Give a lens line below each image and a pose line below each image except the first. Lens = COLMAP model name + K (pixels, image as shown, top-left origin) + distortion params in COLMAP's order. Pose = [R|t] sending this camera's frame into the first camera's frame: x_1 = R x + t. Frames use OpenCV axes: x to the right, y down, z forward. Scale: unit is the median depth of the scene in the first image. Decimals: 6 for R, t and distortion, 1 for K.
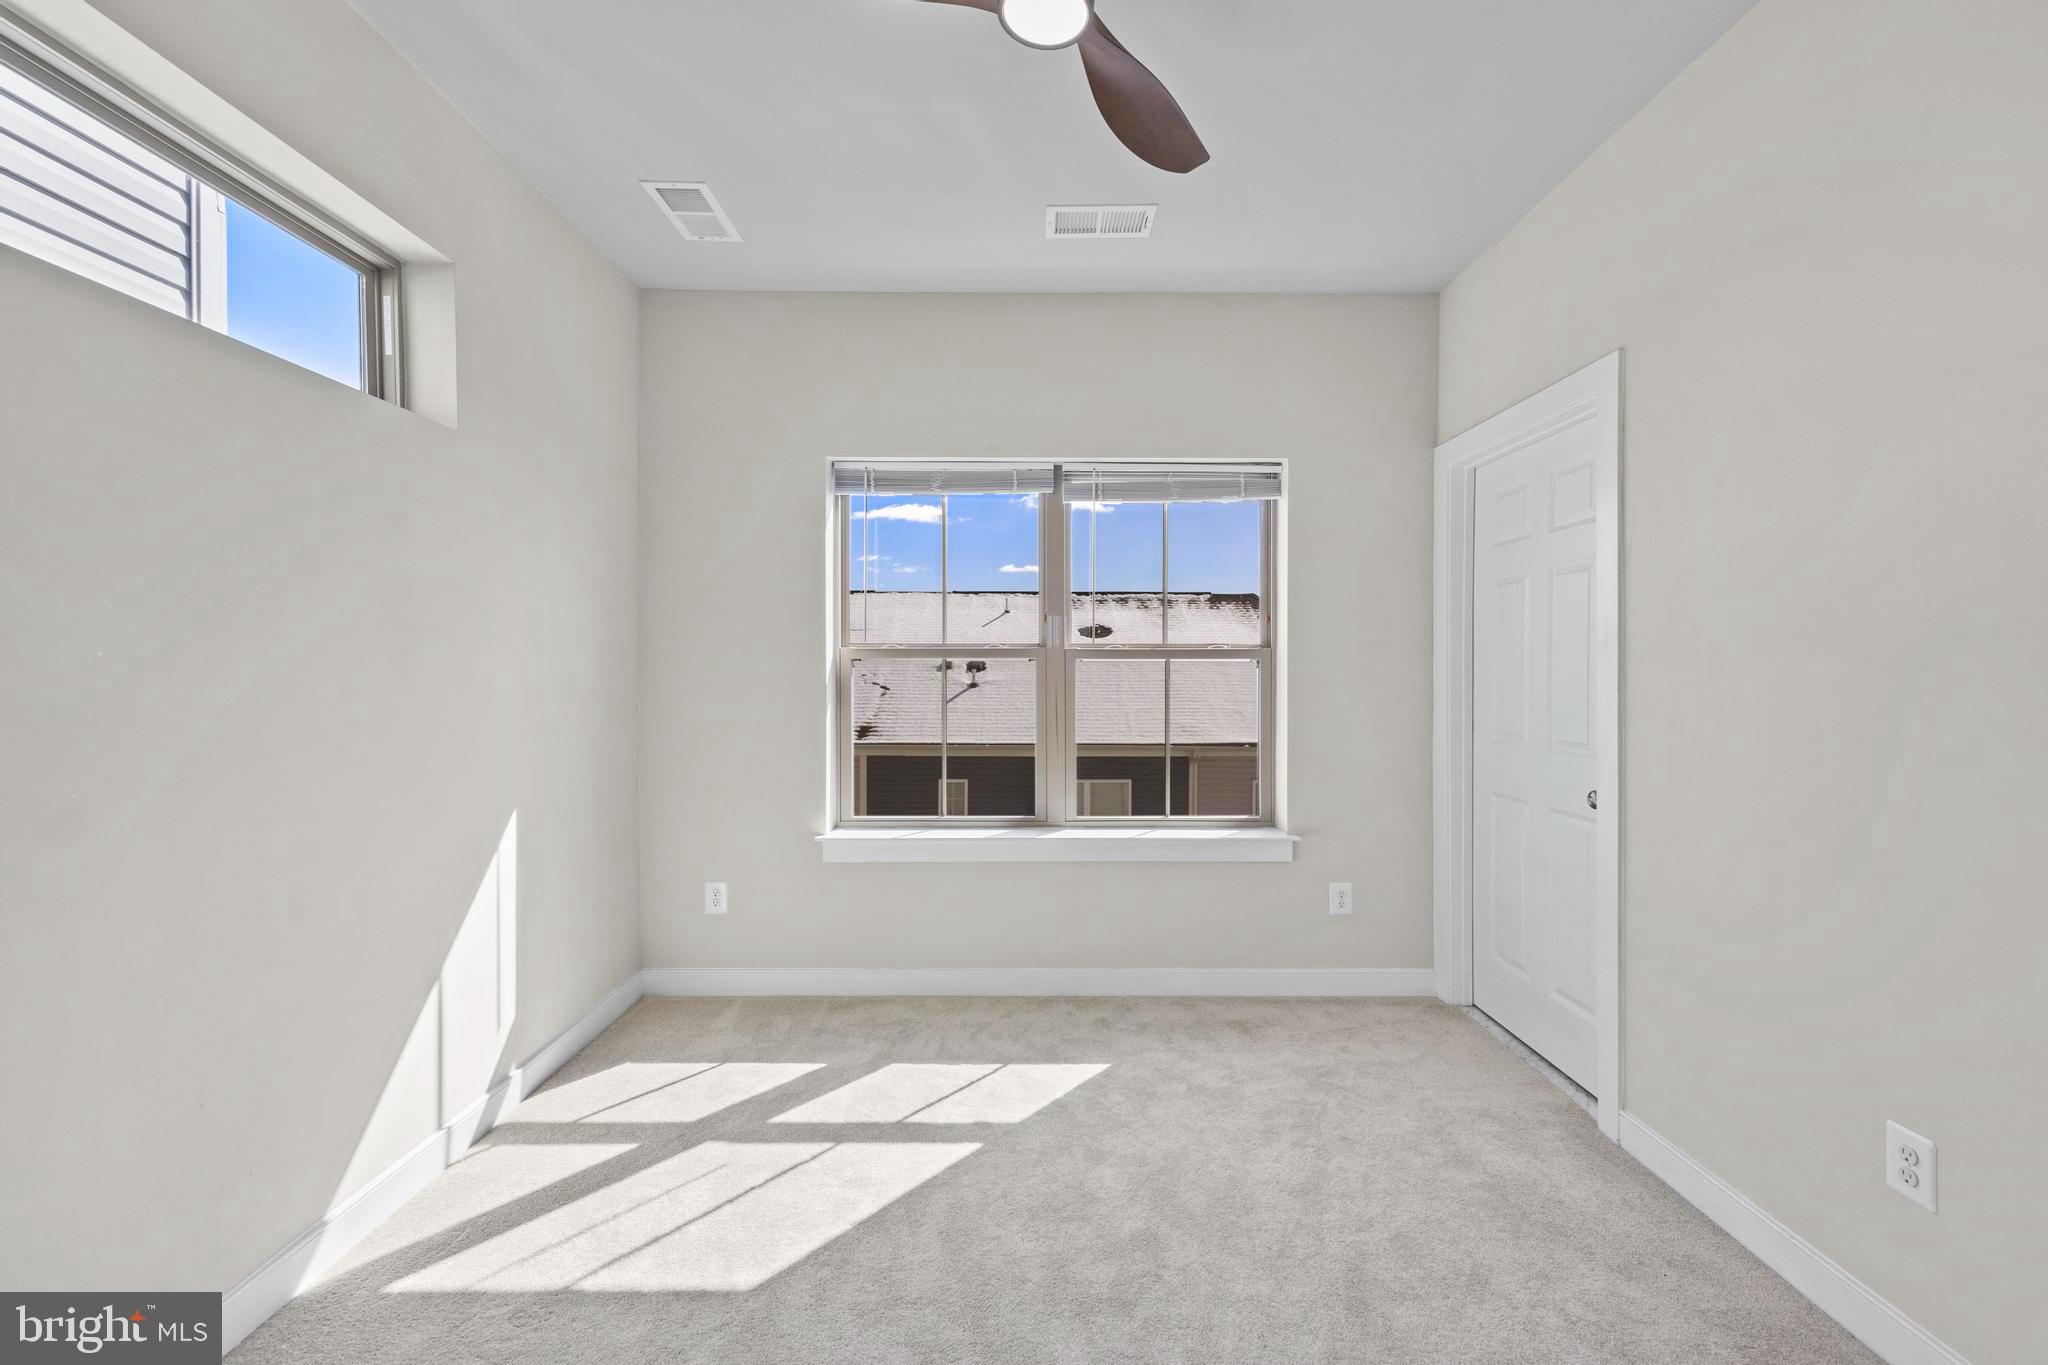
lens RADIAL K [[899.5, 0, 1049.9], [0, 899.5, 674.7], [0, 0, 1]] dist [0.009971, -0.000363]
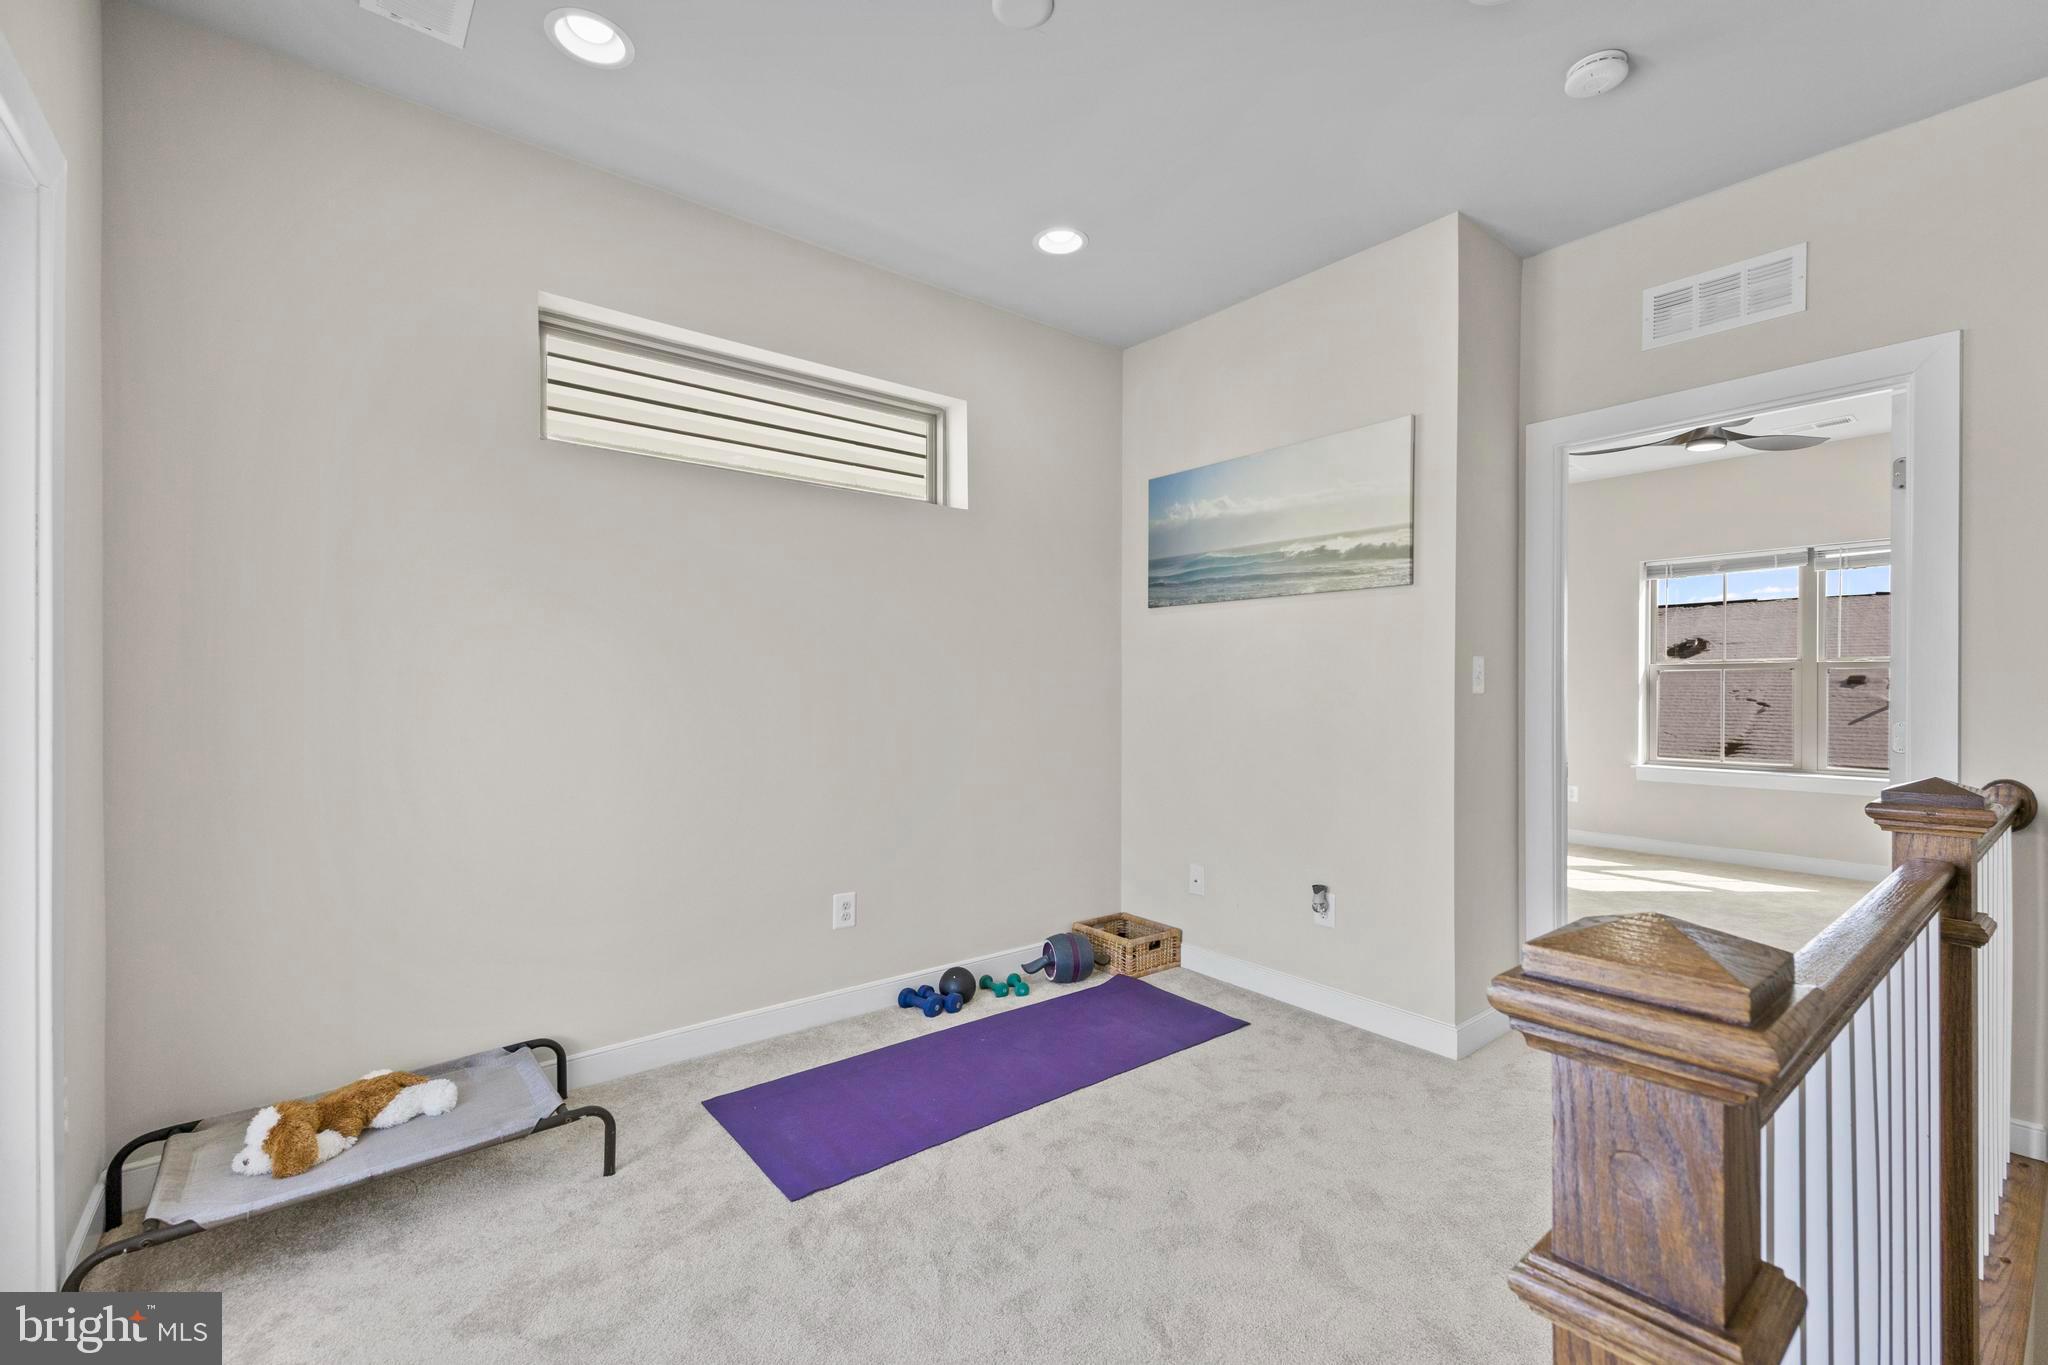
lens RADIAL K [[899.5, 0, 1001.6], [0, 899.5, 691.7], [0, 0, 1]] dist [0.009971, -0.000363]
pose [[0.614744, 0.004829, -0.788712, 0.482762], [-0.006868, 0.999976, 0.000769, 0.040059], [0.788697, 0.004944, 0.614763, -1.378691]]
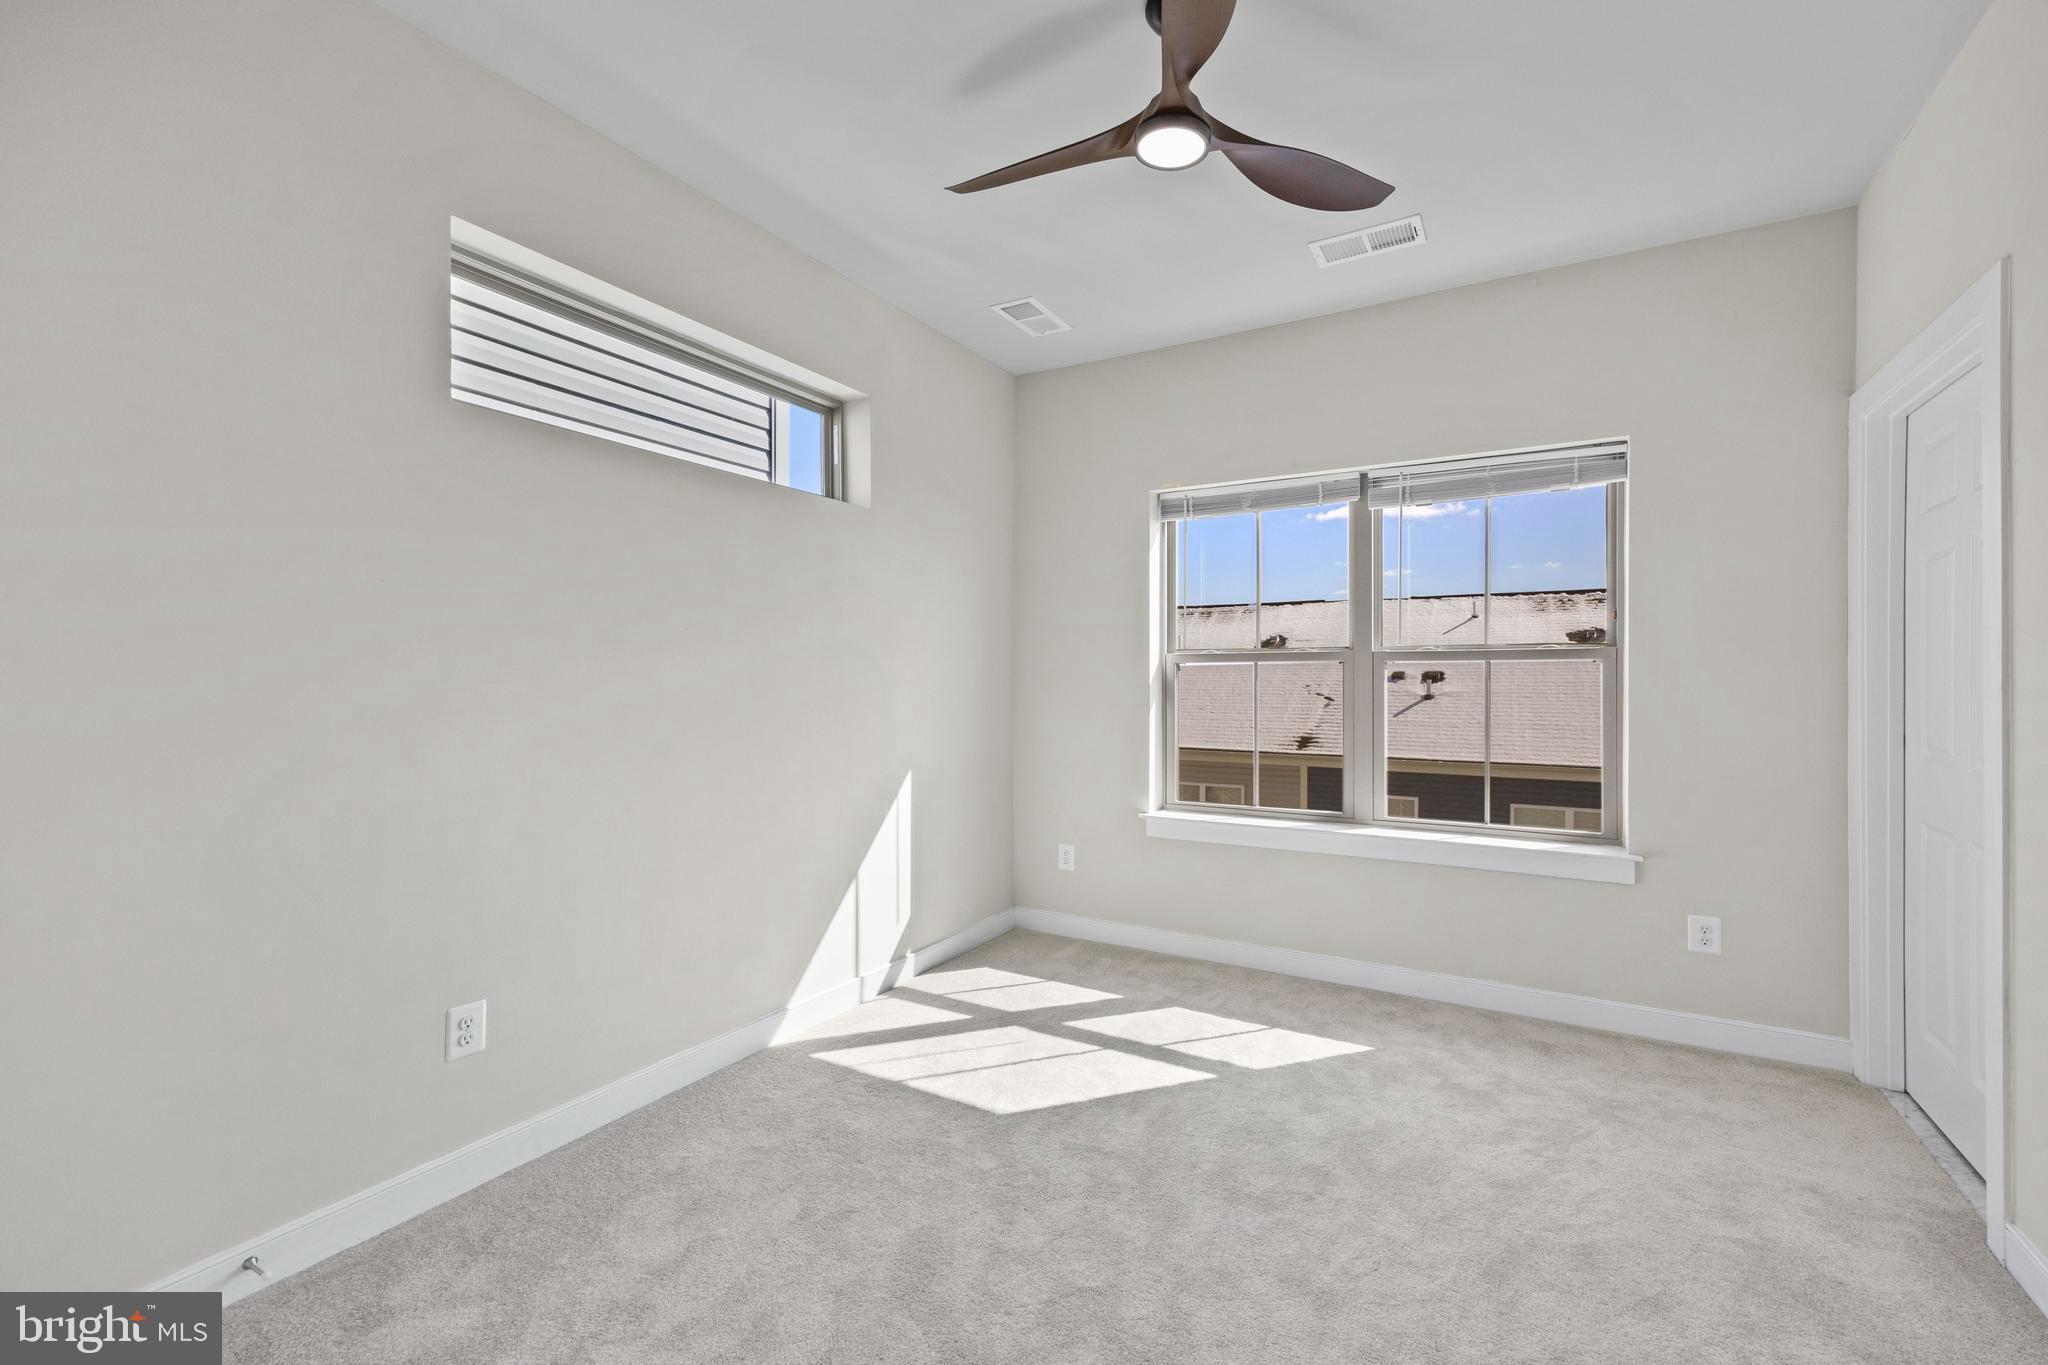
lens RADIAL K [[899.5, 0, 1015.8], [0, 899.5, 684.3], [0, 0, 1]] dist [0.009971, -0.000363]
pose [[0.852563, 0.002852, -0.522617, 0.251674], [-0.004398, 0.999989, -0.001718, 0.014752], [0.522606, 0.003763, 0.852566, -0.105301]]
